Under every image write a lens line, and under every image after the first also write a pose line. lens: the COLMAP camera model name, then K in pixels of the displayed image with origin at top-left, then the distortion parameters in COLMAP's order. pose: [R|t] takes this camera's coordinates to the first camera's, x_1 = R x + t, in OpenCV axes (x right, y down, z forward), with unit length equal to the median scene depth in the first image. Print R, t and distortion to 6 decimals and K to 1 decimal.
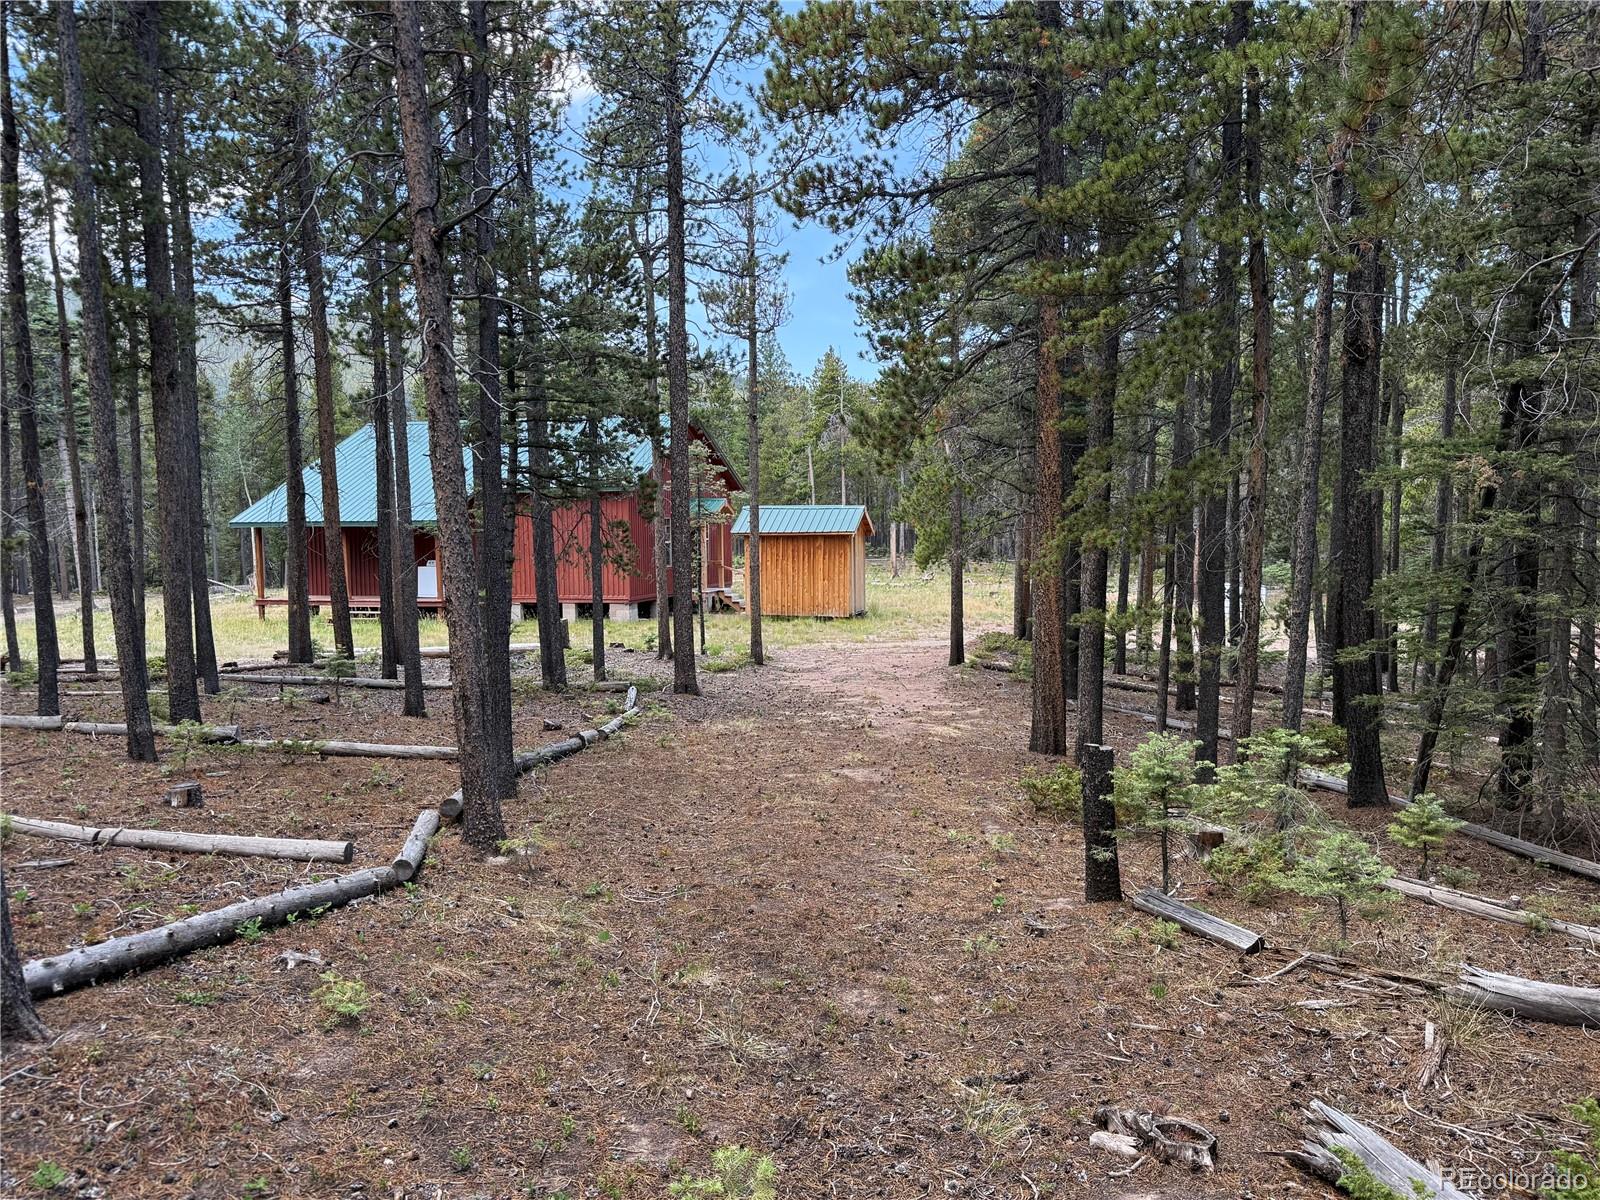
lens RADIAL K [[1212.1, 0, 800.0], [0, 1212.1, 600.0], [0, 0, 1]] dist [0.060039, -0.003489]
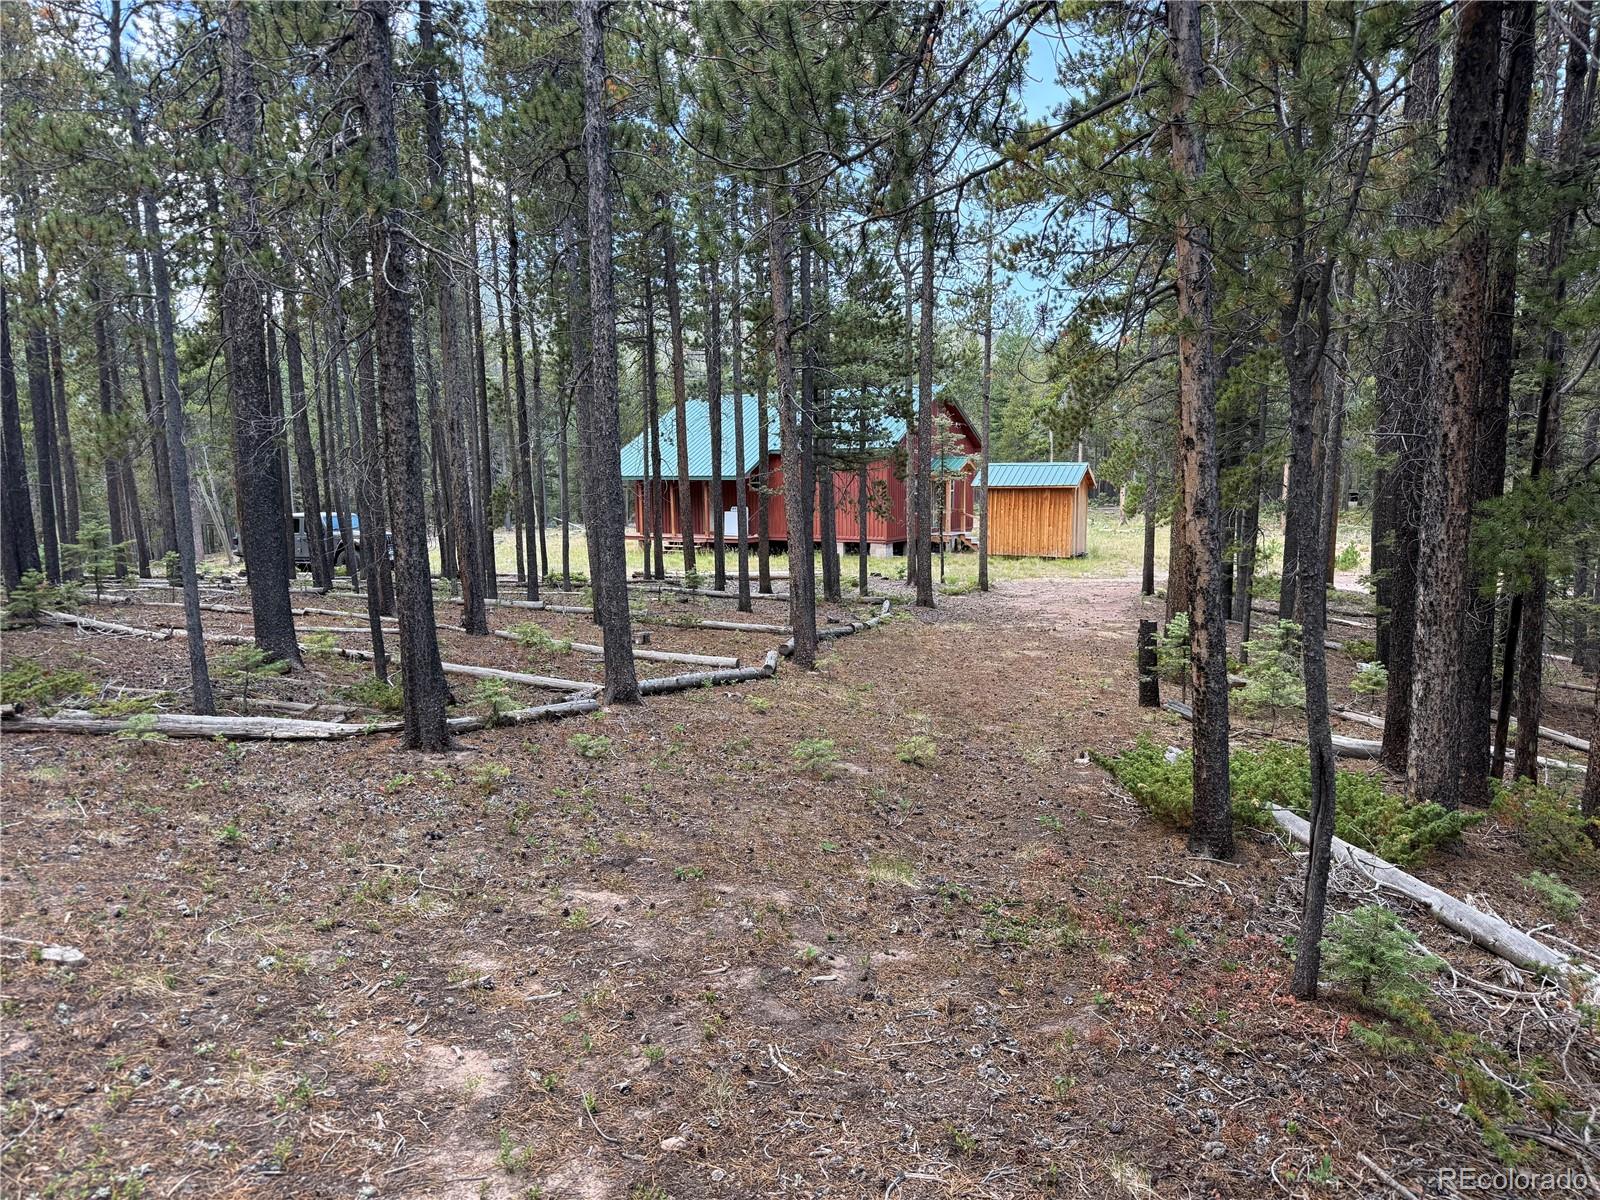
lens RADIAL K [[1201.1, 0, 800.0], [0, 1201.1, 600.0], [0, 0, 1]] dist [0.272127, -0.067360]
pose [[0.977464, 0.027931, -0.209247, 0.045339], [-0.018480, 0.998725, 0.046988, 0.006242], [0.210292, -0.042062, 0.976733, -0.312917]]
